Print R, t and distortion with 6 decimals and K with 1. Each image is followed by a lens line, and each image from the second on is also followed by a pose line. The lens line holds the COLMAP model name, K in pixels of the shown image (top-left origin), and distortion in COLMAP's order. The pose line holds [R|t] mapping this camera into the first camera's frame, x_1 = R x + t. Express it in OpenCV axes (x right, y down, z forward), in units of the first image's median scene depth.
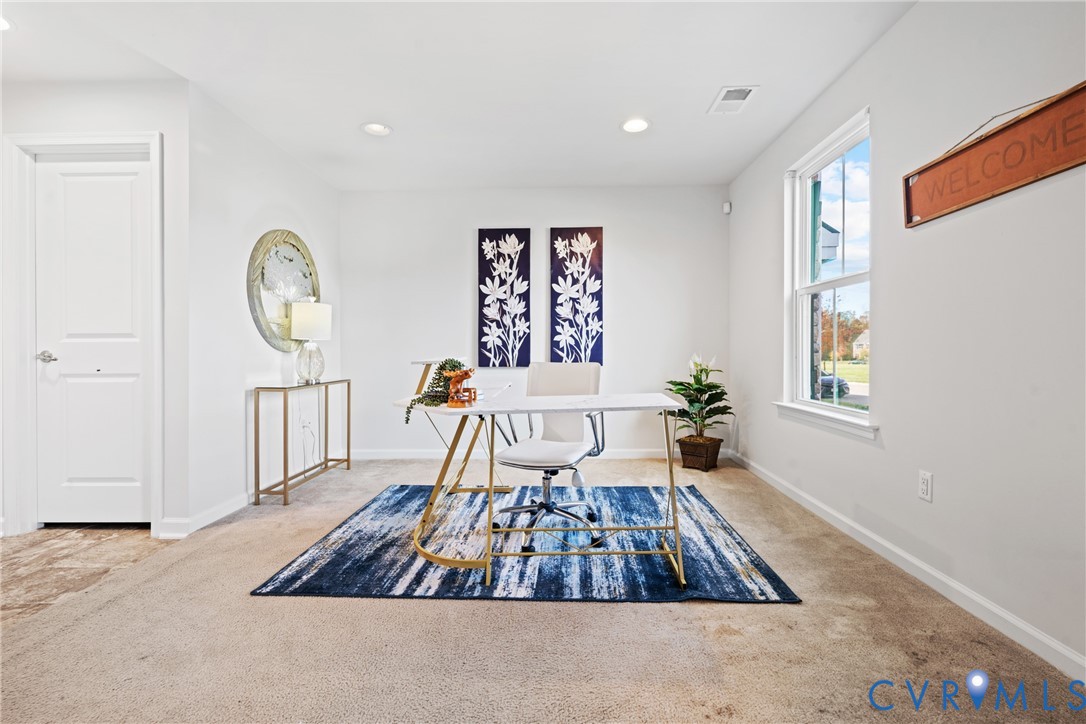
lens RADIAL K [[500.6, 0, 543.1], [0, 500.6, 349.7], [0, 0, 1]] dist [-0.002427, 0.000574]
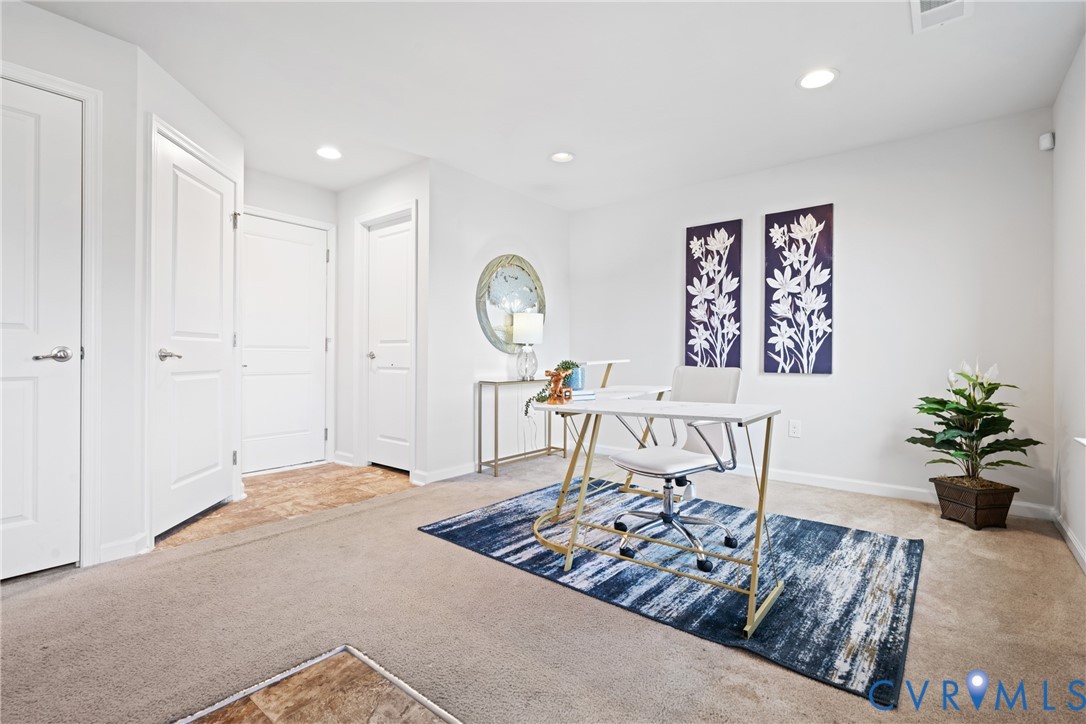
lens RADIAL K [[500.6, 0, 510.4], [0, 500.6, 349.8], [0, 0, 1]] dist [-0.002427, 0.000574]
pose [[0.777717, 0.002798, -0.628609, 0.337163], [-0.006372, 0.999974, -0.003434, -0.001164], [0.628583, 0.006676, 0.777714, 0.058939]]
